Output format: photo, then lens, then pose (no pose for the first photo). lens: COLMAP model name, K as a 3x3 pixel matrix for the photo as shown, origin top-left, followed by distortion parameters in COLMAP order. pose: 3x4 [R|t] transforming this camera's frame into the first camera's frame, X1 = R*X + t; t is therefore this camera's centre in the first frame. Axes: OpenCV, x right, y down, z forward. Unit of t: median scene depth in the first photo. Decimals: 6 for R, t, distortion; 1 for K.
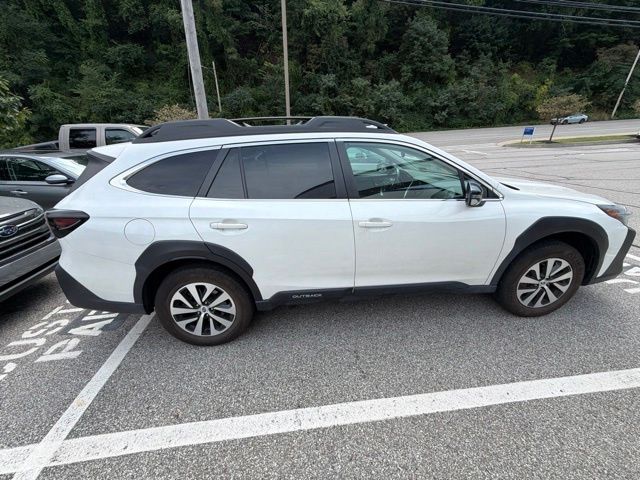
lens RADIAL K [[256.0, 0, 318.1], [0, 256.0, 239.4], [0, 0, 1]] dist [-0.000192, 0.000270]
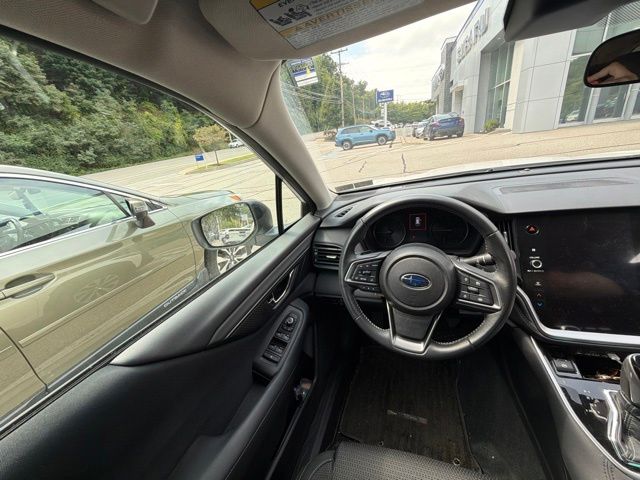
lens RADIAL K [[256.0, 0, 318.1], [0, 256.0, 239.4], [0, 0, 1]] dist [-0.000192, 0.000270]
pose [[0.413805, -0.365049, 0.833969, 0.007781], [0.469532, 0.870418, 0.148027, -0.026277], [-0.779939, 0.330321, 0.531586, 0.080690]]
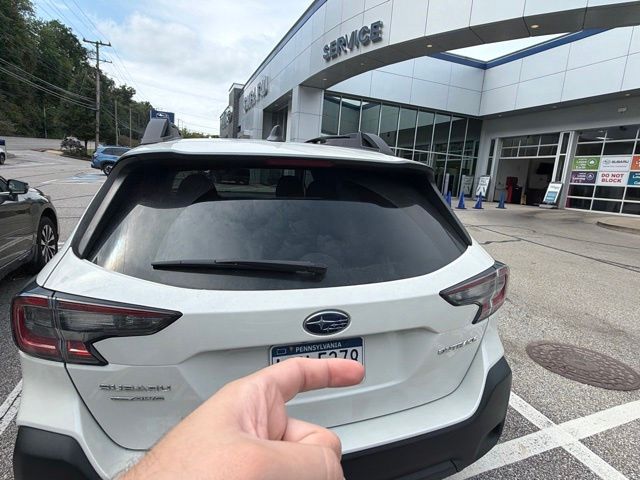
lens RADIAL K [[366.2, 0, 320.0], [0, 366.2, 240.0], [0, 0, 1]] dist [0.001514, 0.000214]
pose [[-0.216261, -0.180239, 0.959555, -0.084994], [0.318829, 0.915895, 0.243894, -0.024621], [-0.922810, 0.358679, -0.140607, 0.072390]]
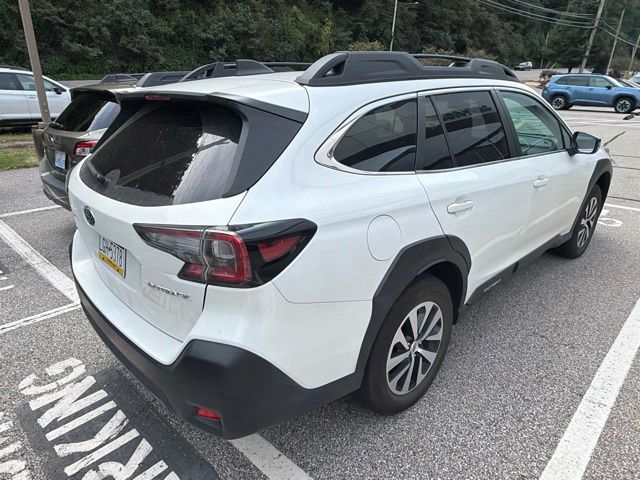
lens RADIAL K [[416.2, 0, 317.1], [0, 416.2, 239.7], [0, 0, 1]] dist [0.002672, 0.002428]
pose [[0.777886, -0.195172, 0.597329, -0.065783], [0.209169, 0.976761, 0.046754, -0.004765], [-0.592573, 0.088573, 0.800633, 0.015698]]
